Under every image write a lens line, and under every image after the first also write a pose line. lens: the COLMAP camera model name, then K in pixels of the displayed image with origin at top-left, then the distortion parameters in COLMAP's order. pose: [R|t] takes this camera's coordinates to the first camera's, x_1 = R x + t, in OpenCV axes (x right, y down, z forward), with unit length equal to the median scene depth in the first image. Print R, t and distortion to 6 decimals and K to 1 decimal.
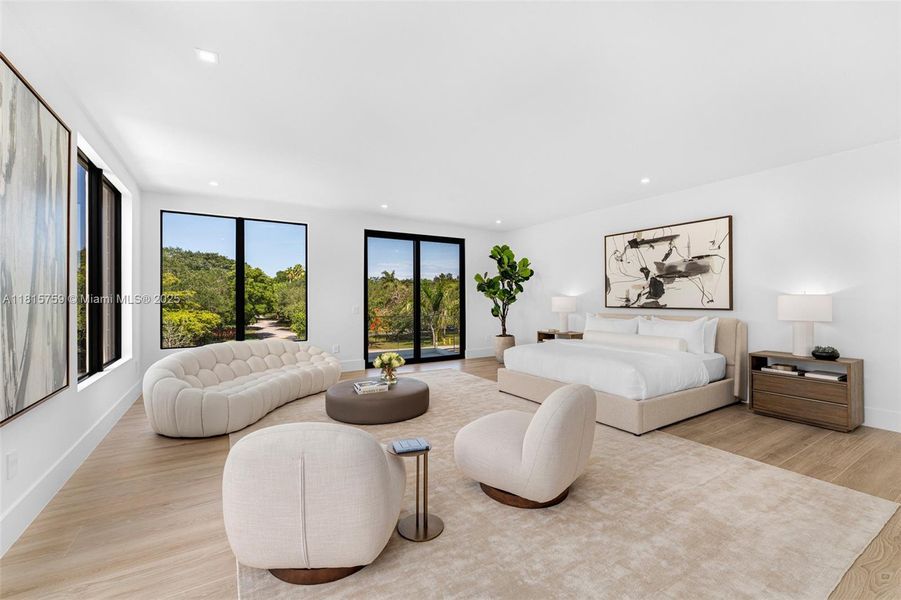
lens RADIAL K [[371.4, 0, 444.8], [0, 371.4, 300.4], [0, 0, 1]] dist [-0.000842, 0.000041]
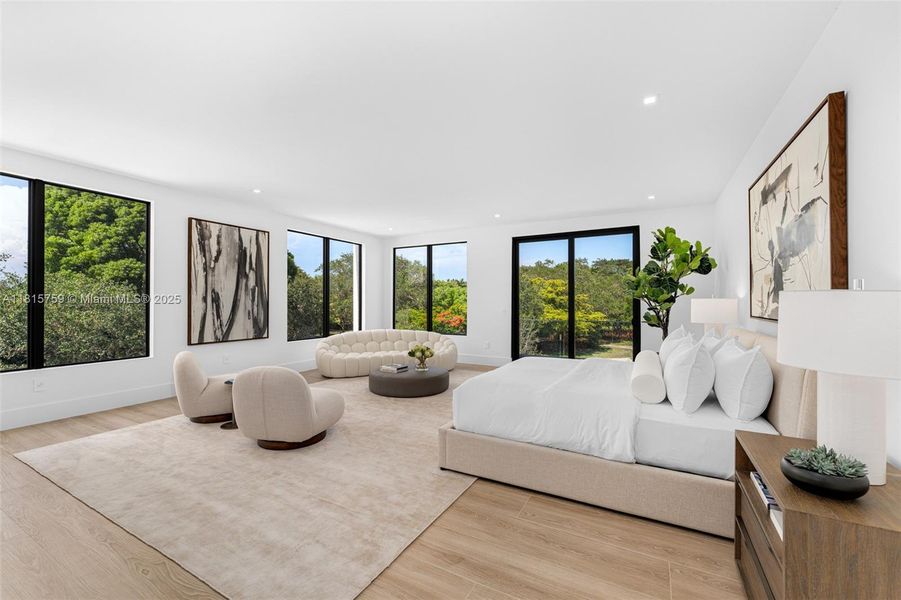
lens RADIAL K [[371.4, 0, 445.0], [0, 371.4, 298.9], [0, 0, 1]] dist [-0.000842, 0.000041]
pose [[0.495846, -0.005657, -0.868392, 0.720567], [-0.004552, 0.999948, -0.009113, -0.001621], [0.868398, 0.008471, 0.495795, 0.347790]]
